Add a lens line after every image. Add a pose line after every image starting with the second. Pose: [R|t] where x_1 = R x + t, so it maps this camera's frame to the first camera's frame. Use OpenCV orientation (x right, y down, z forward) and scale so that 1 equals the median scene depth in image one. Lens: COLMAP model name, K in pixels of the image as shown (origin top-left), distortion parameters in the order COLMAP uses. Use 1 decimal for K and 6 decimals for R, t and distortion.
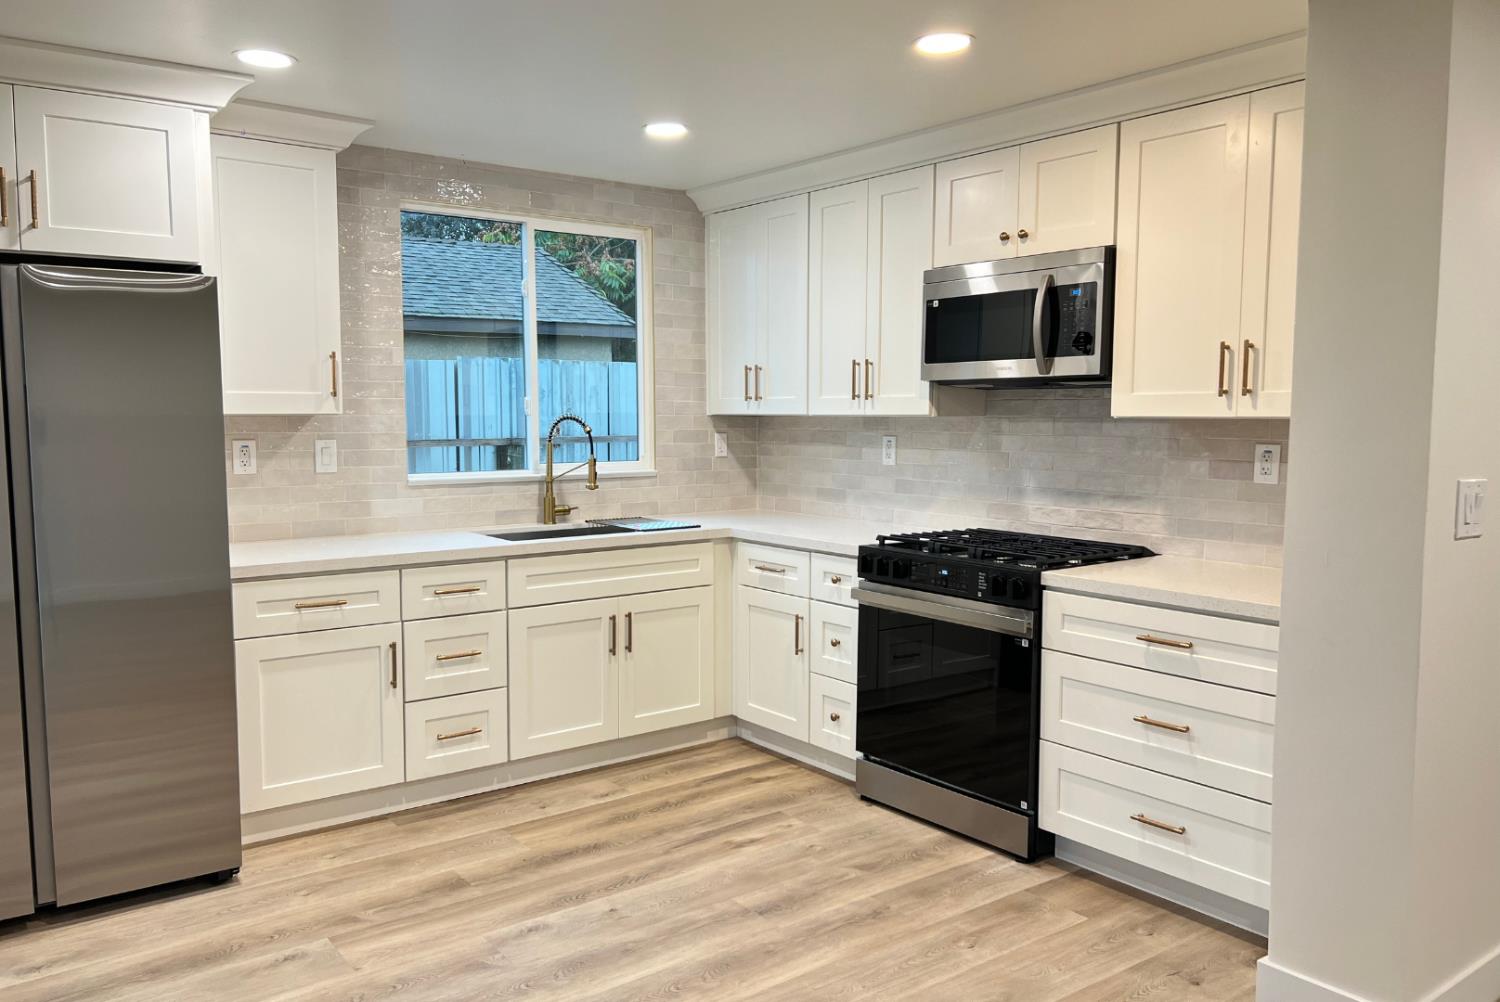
lens RADIAL K [[1139.7, 0, 755.6], [0, 1139.7, 490.5], [0, 0, 1]] dist [0.046747, -0.052136]
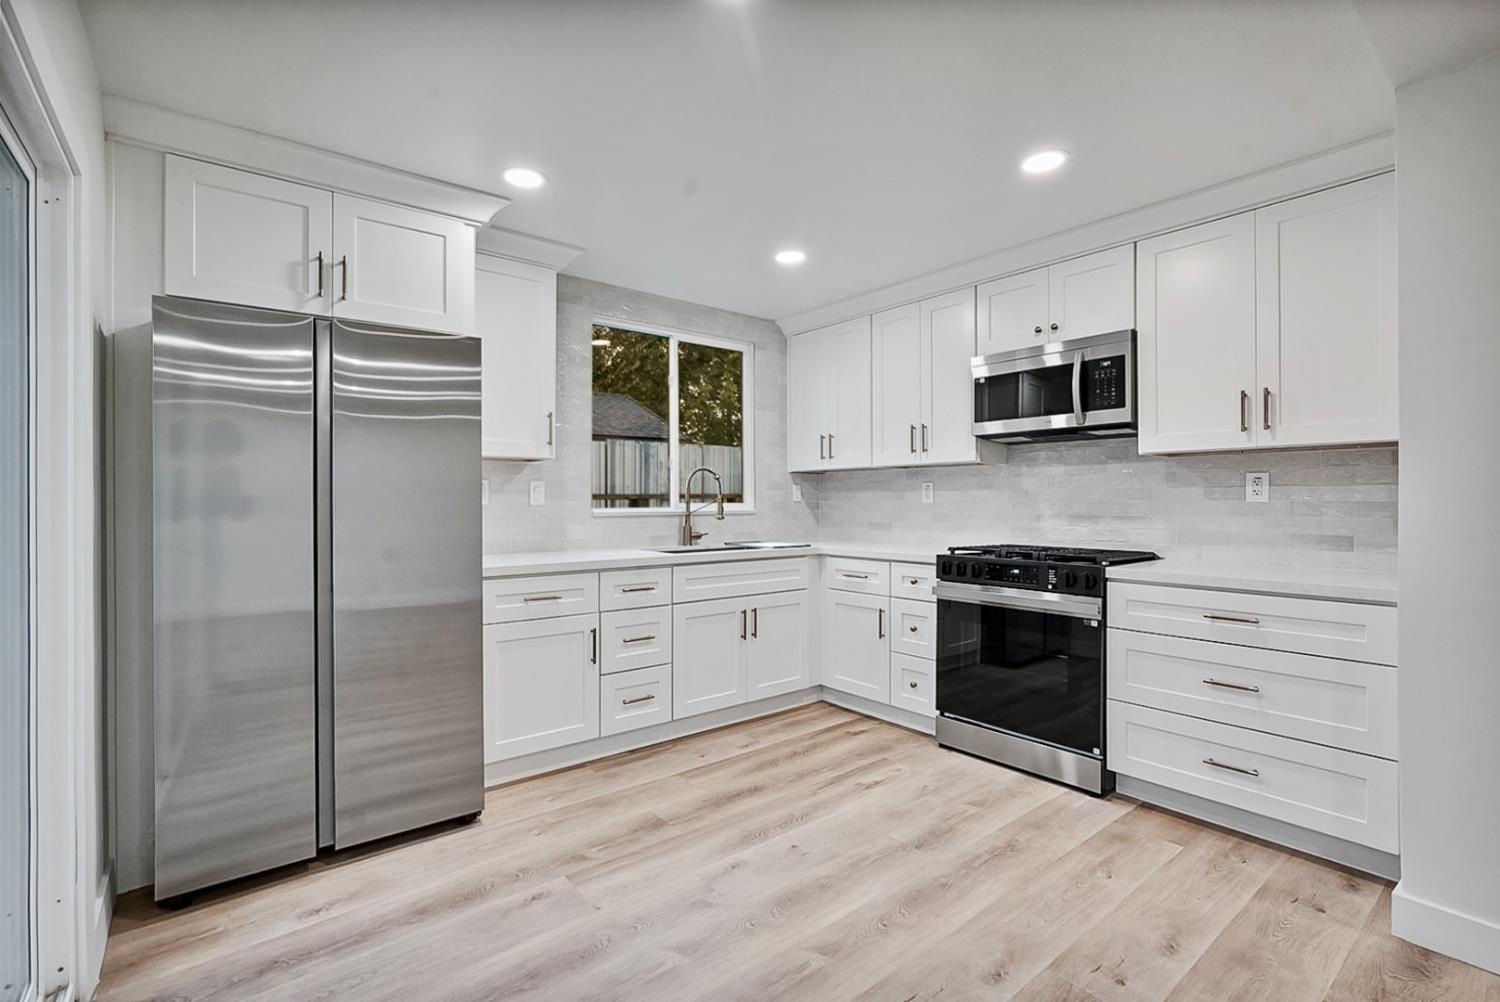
lens RADIAL K [[671.5, 0, 748.7], [0, 671.5, 487.2], [0, 0, 1]] dist [-0.010564, 0.002107]
pose [[0.999705, -0.001101, 0.024258, -0.157573], [0.003380, 0.995559, -0.094083, 0.044927], [-0.024047, 0.094137, 0.995269, 0.217022]]
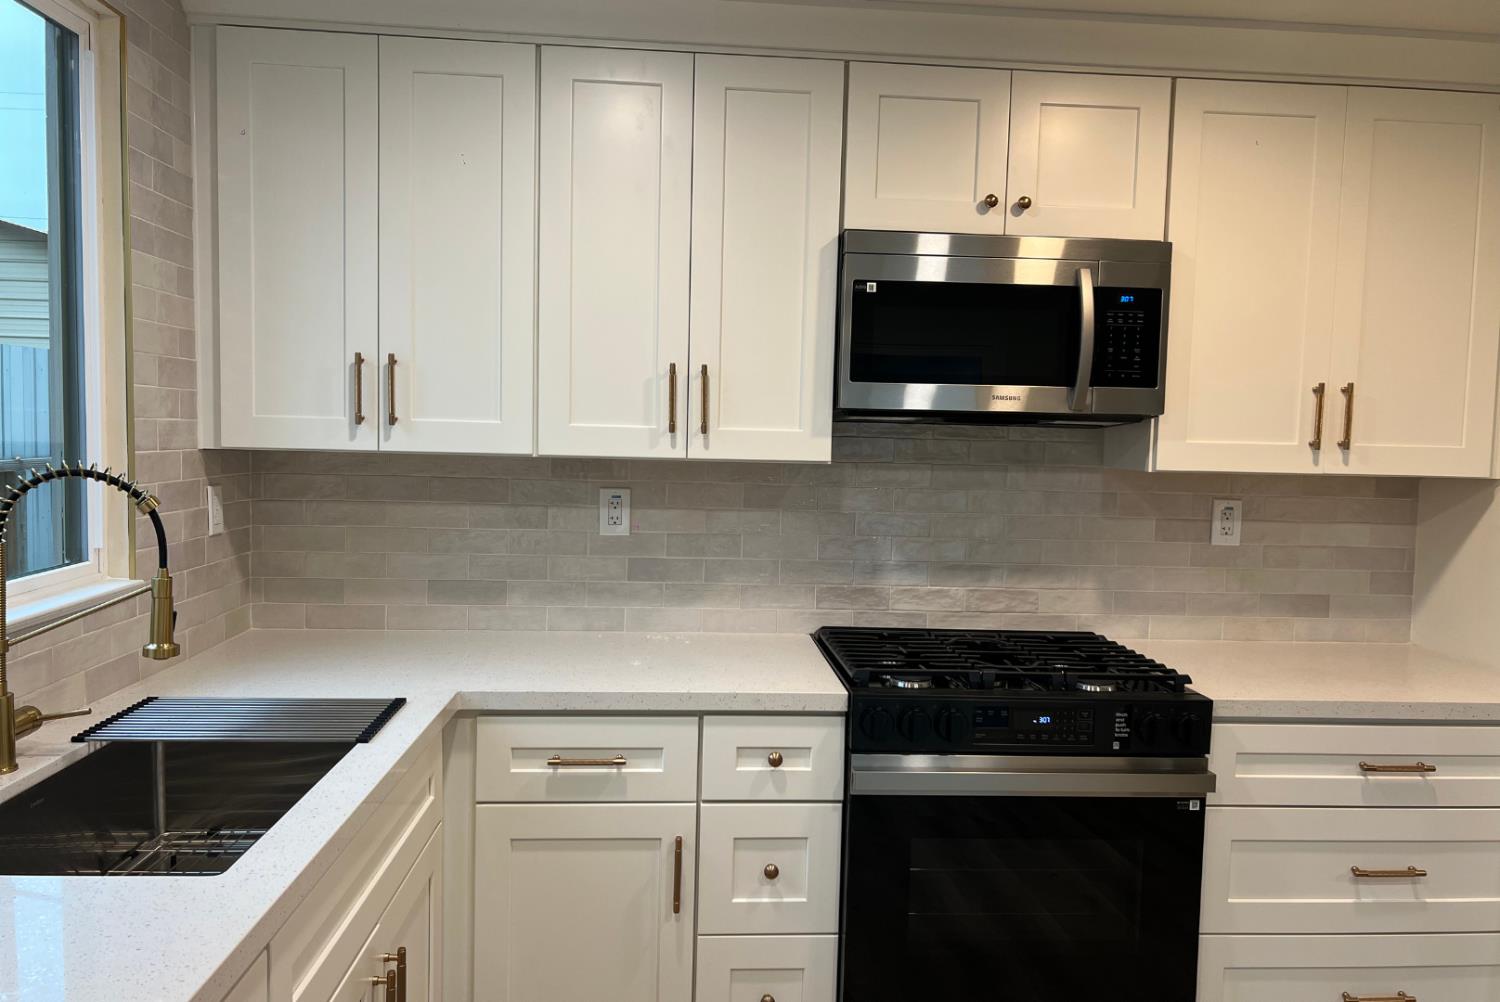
lens RADIAL K [[1139.7, 0, 764.5], [0, 1139.7, 497.5], [0, 0, 1]] dist [0.046747, -0.052136]
pose [[0.556423, -0.043013, 0.829785, -0.428609], [0.033189, 0.999013, 0.029529, -0.073119], [-0.830236, 0.011109, 0.557301, 0.747946]]
